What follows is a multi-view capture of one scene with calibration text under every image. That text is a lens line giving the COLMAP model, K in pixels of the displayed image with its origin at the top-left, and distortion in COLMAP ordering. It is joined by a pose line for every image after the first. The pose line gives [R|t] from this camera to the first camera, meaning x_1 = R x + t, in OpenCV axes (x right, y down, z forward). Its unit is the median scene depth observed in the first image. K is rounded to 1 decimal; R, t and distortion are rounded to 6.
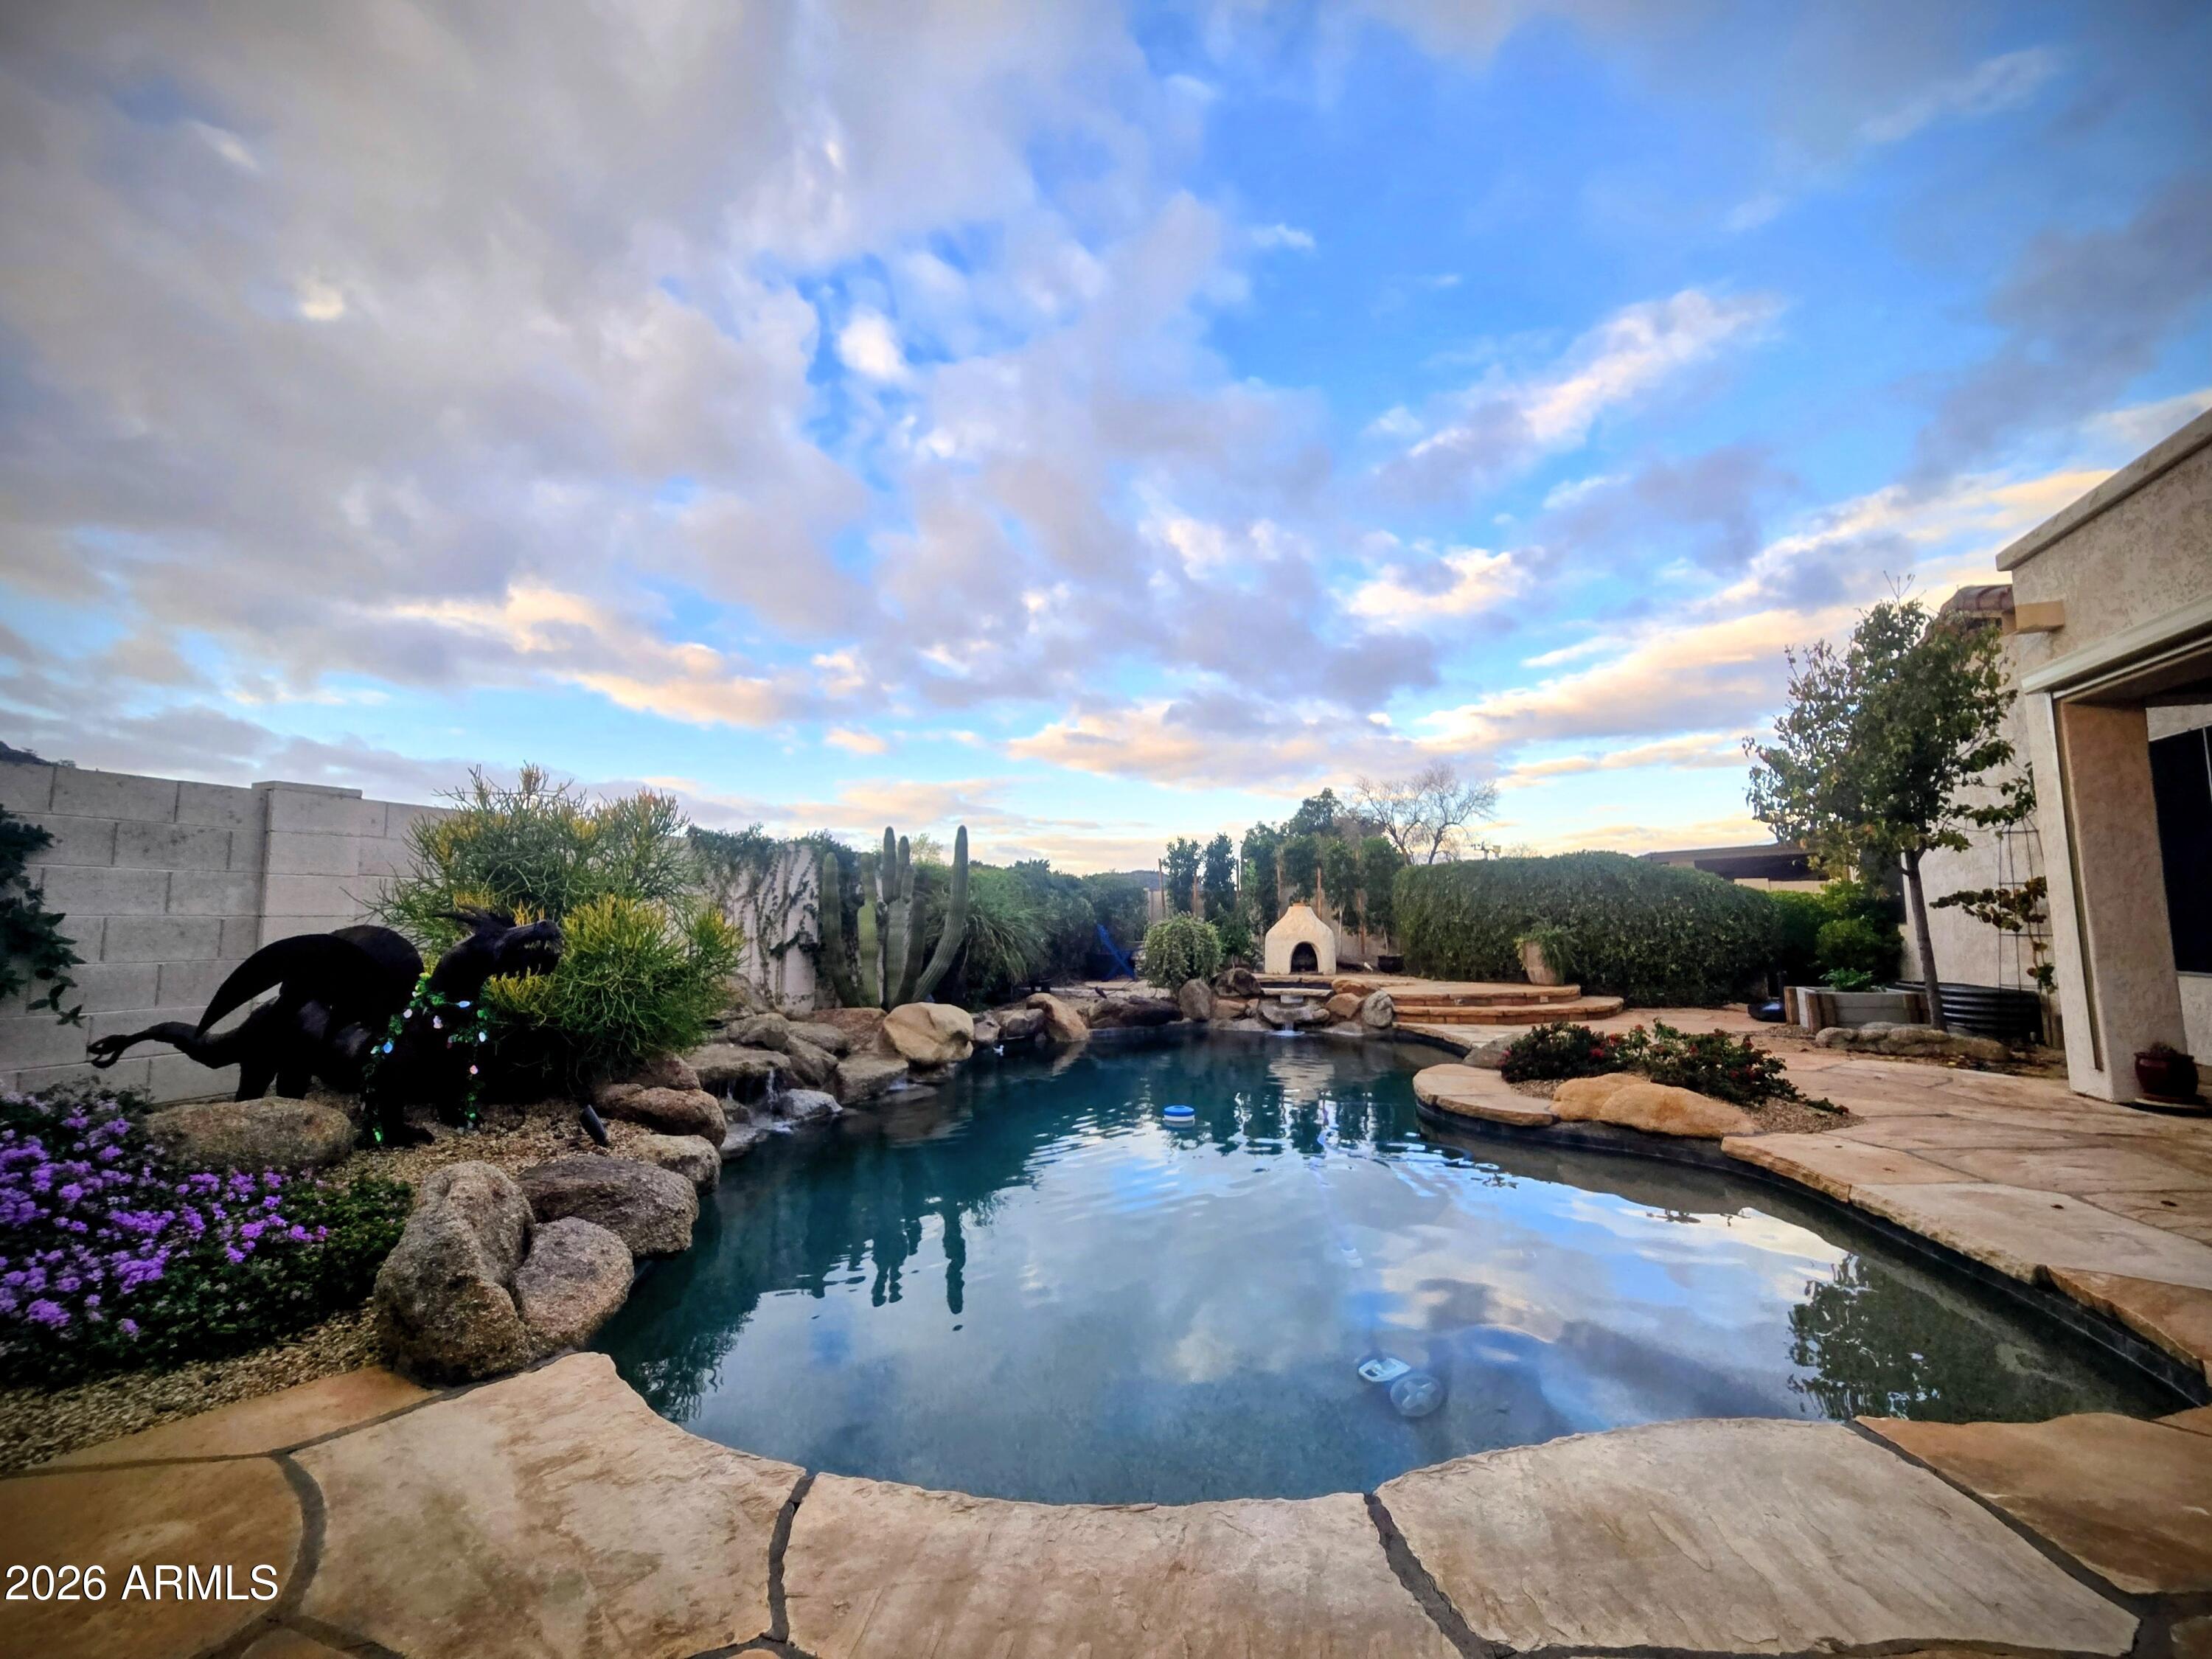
lens RADIAL K [[905.6, 0, 1106.0], [0, 905.6, 829.5], [0, 0, 1]] dist [-0.000493, -0.000015]
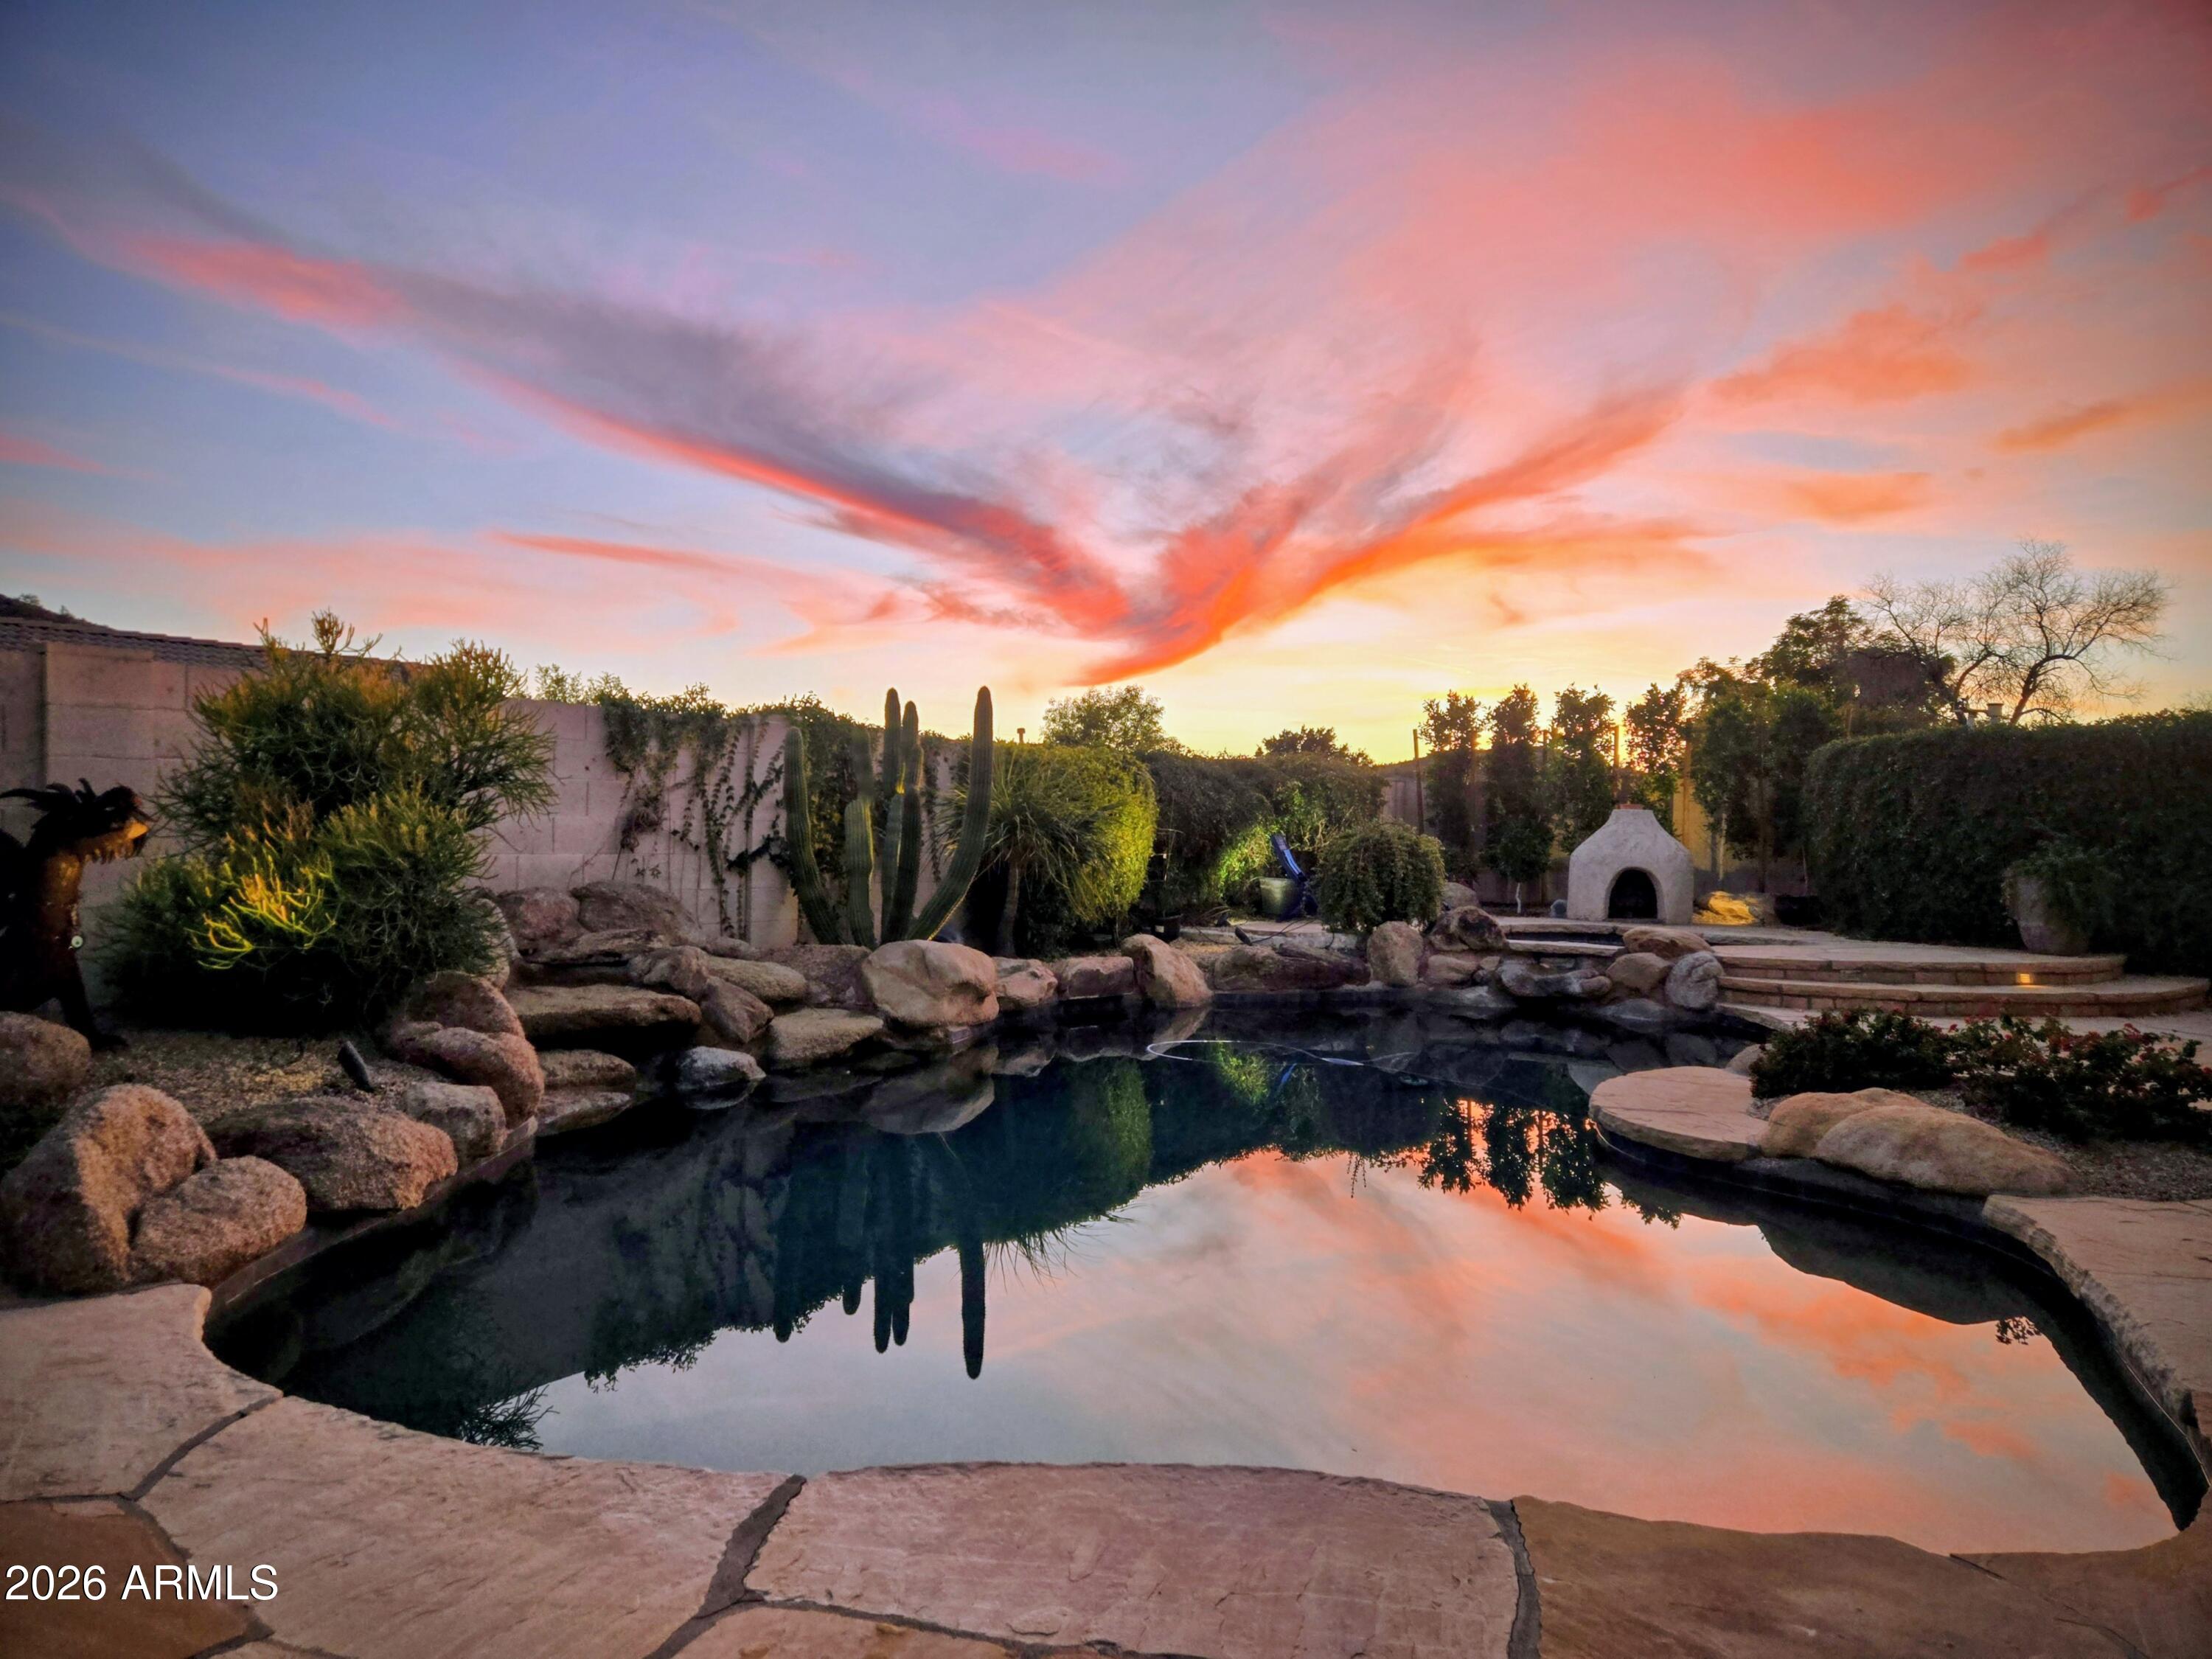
lens RADIAL K [[1485.4, 0, 1106.0], [0, 1485.4, 829.5], [0, 0, 1]] dist [0.083239, -0.063535]
pose [[0.968339, 0.014570, -0.249213, 0.210189], [0.011068, 0.994808, 0.101165, -0.008408], [0.249393, -0.100721, 0.963150, -0.062743]]
